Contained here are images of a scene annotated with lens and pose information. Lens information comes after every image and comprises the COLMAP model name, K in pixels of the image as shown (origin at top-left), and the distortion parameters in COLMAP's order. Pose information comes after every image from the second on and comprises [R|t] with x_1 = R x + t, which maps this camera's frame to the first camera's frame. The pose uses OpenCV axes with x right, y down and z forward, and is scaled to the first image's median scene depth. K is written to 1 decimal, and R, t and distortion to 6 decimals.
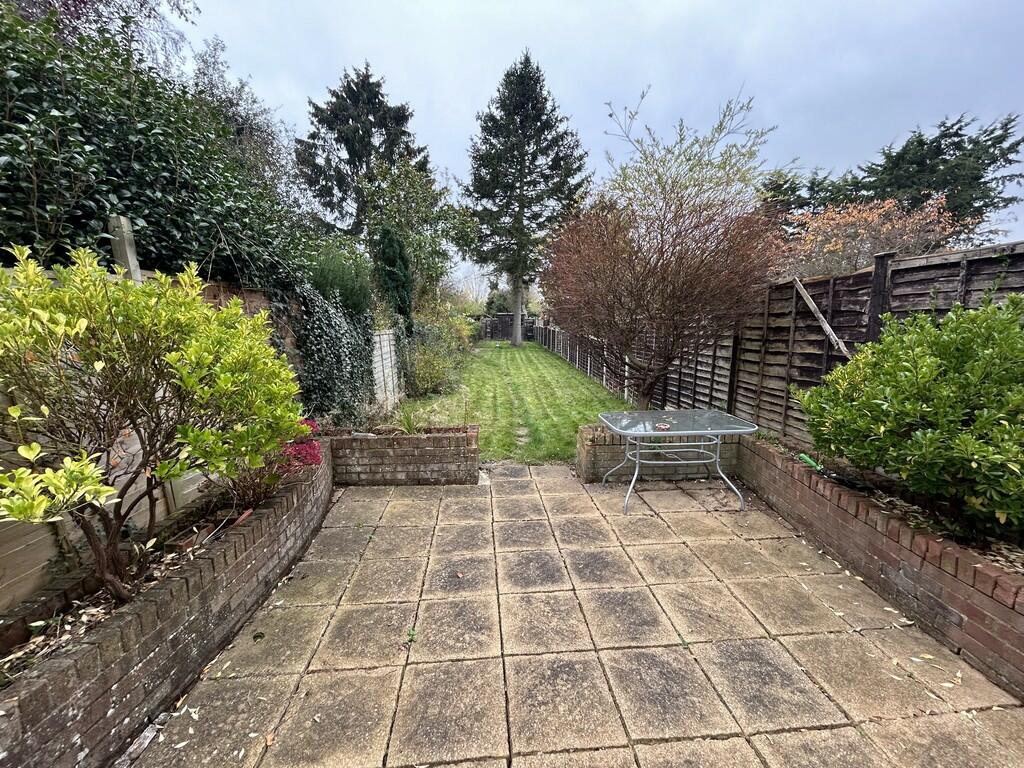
lens RADIAL K [[411.1, 0, 512.0], [0, 411.1, 384.0], [0, 0, 1]] dist [-0.000948, -0.000555]
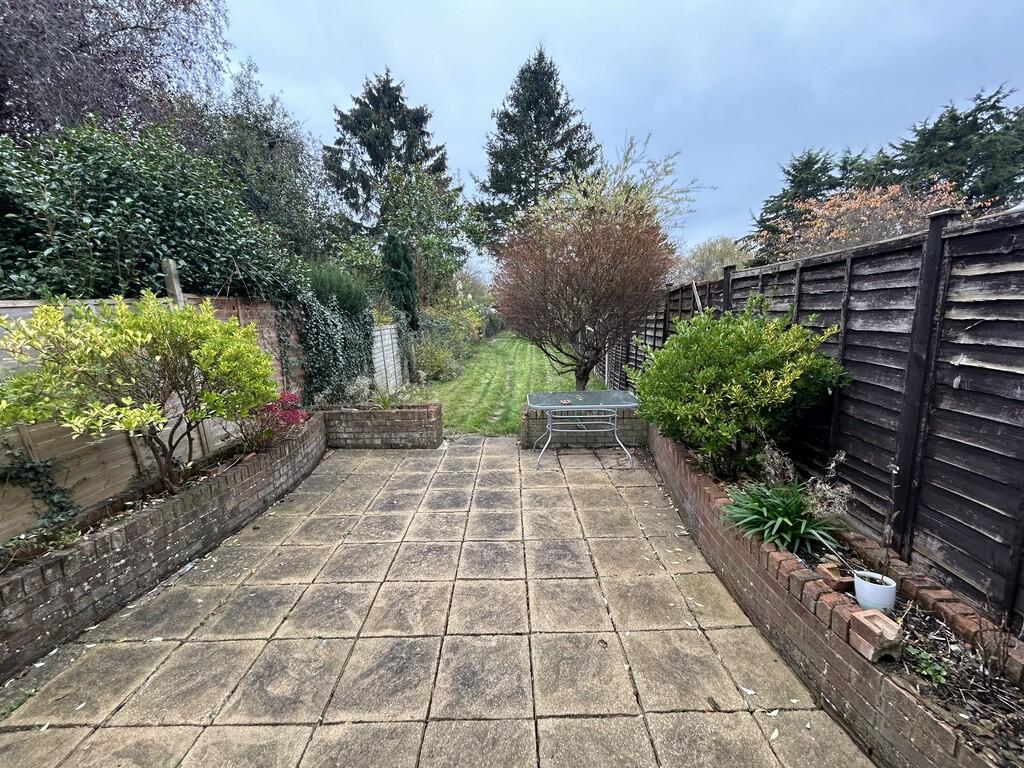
lens RADIAL K [[411.1, 0, 512.0], [0, 411.1, 384.0], [0, 0, 1]] dist [-0.000948, -0.000555]
pose [[0.996831, -0.001544, -0.079537, 0.258177], [0.003588, 0.999667, 0.025568, 0.010909], [0.079471, -0.025772, 0.996504, -0.254219]]
